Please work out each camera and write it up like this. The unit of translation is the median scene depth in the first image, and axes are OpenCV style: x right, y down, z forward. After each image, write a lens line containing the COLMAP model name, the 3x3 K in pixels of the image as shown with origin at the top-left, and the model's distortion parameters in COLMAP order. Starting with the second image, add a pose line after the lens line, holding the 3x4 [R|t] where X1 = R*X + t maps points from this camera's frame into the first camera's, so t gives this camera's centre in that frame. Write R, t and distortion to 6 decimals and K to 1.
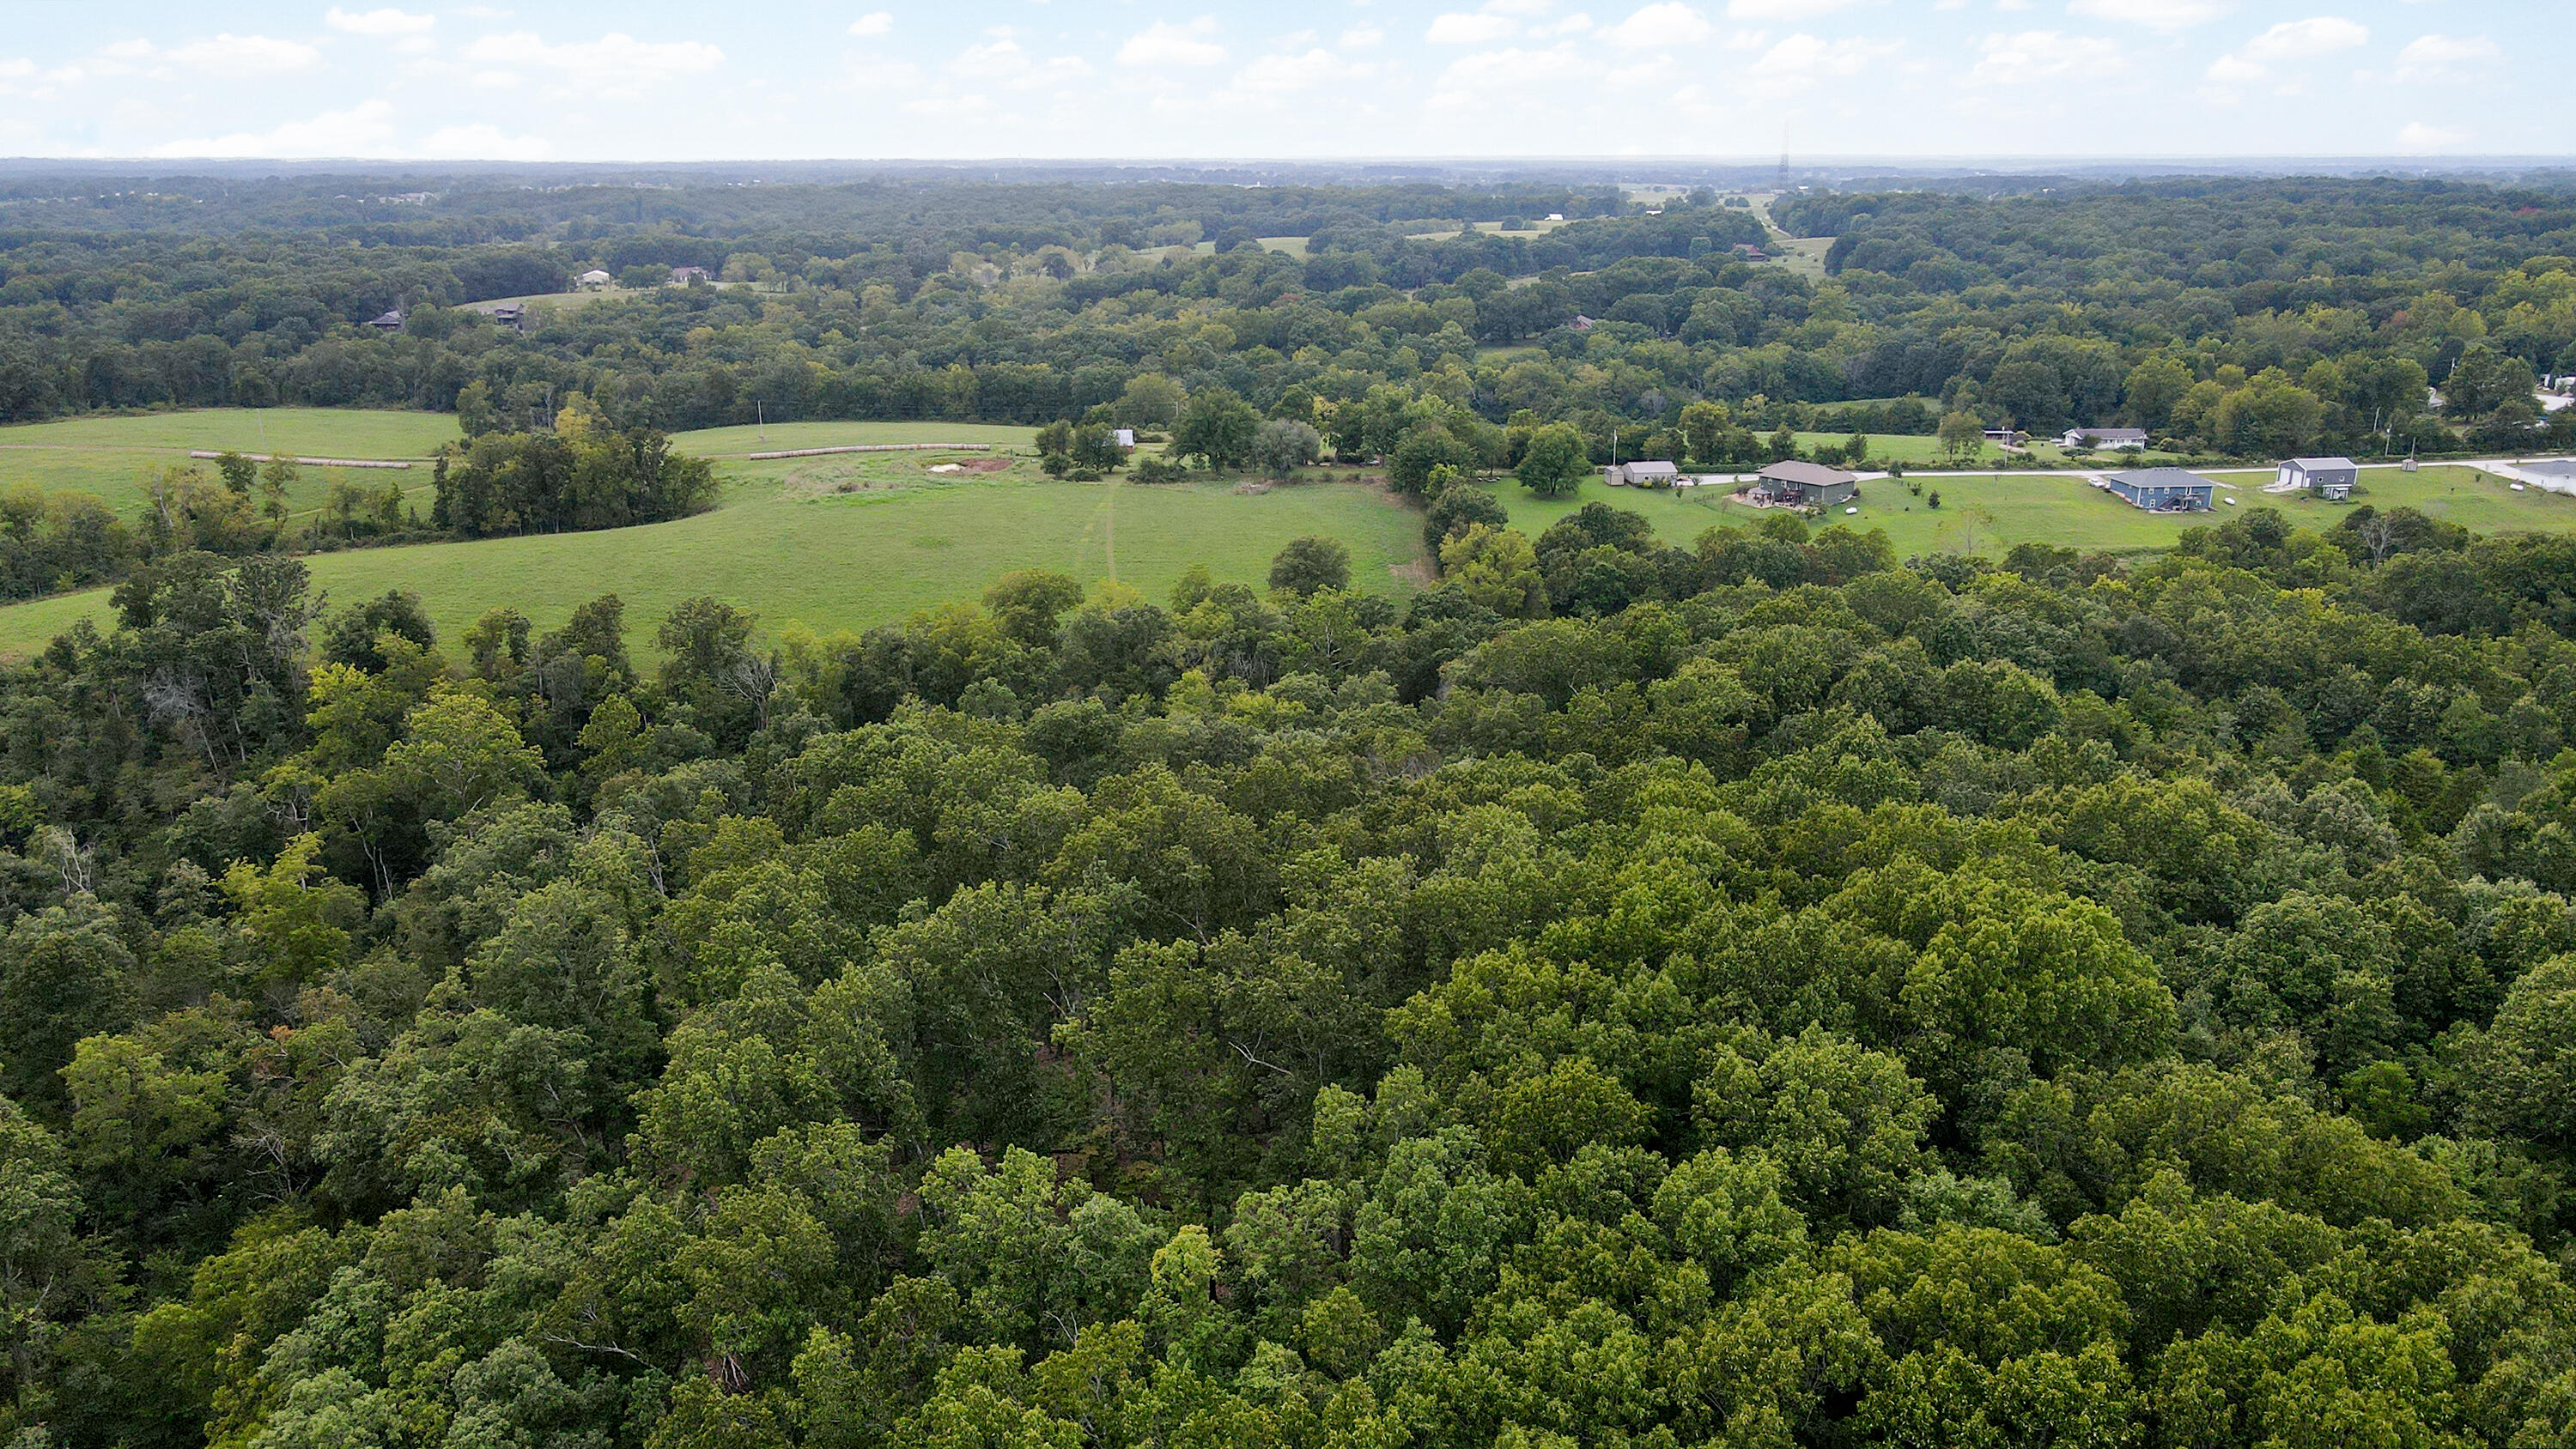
lens RADIAL K [[1923.1, 0, 1288.0], [0, 1923.1, 724.5], [0, 0, 1]] dist [-0.011592, 0.054050]
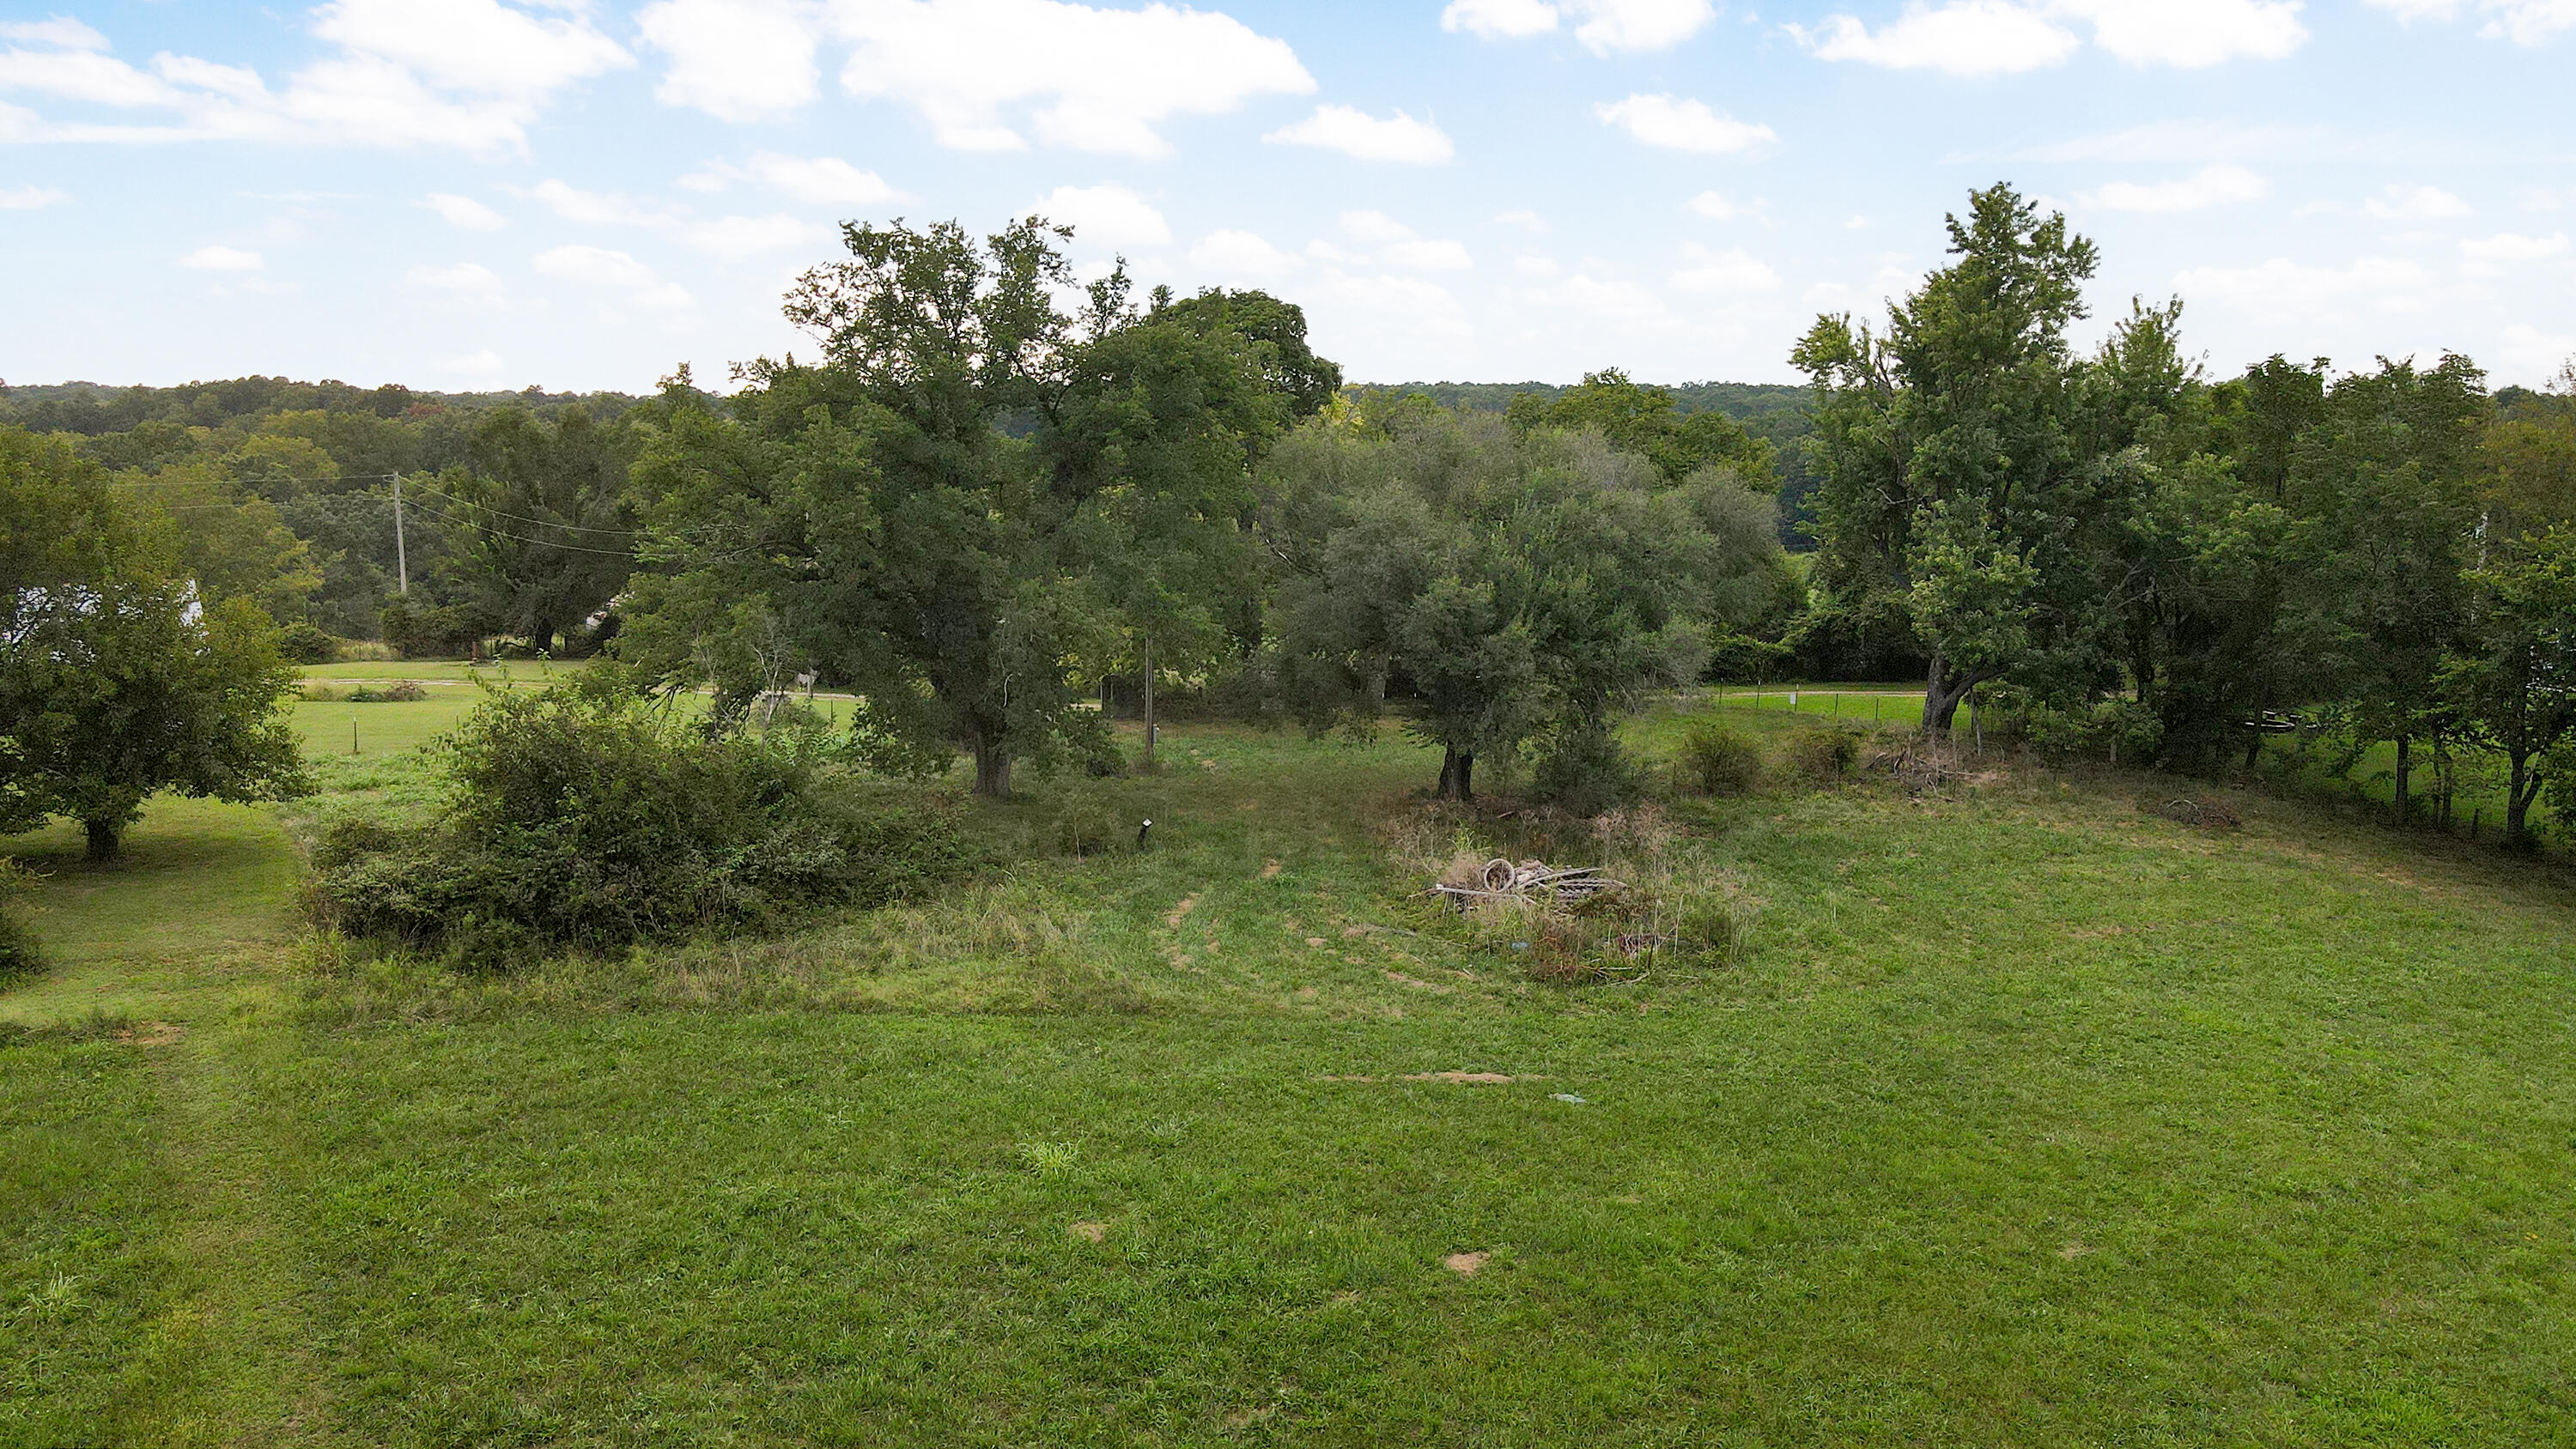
lens RADIAL K [[1900.9, 0, 1288.0], [0, 1900.9, 724.5], [0, 0, 1]] dist [-0.002462, 0.038219]
pose [[0.870916, -0.056570, 0.488166, -0.095230], [0.123331, 0.986722, -0.105685, -0.130776], [-0.475705, 0.152249, 0.866328, 0.958571]]
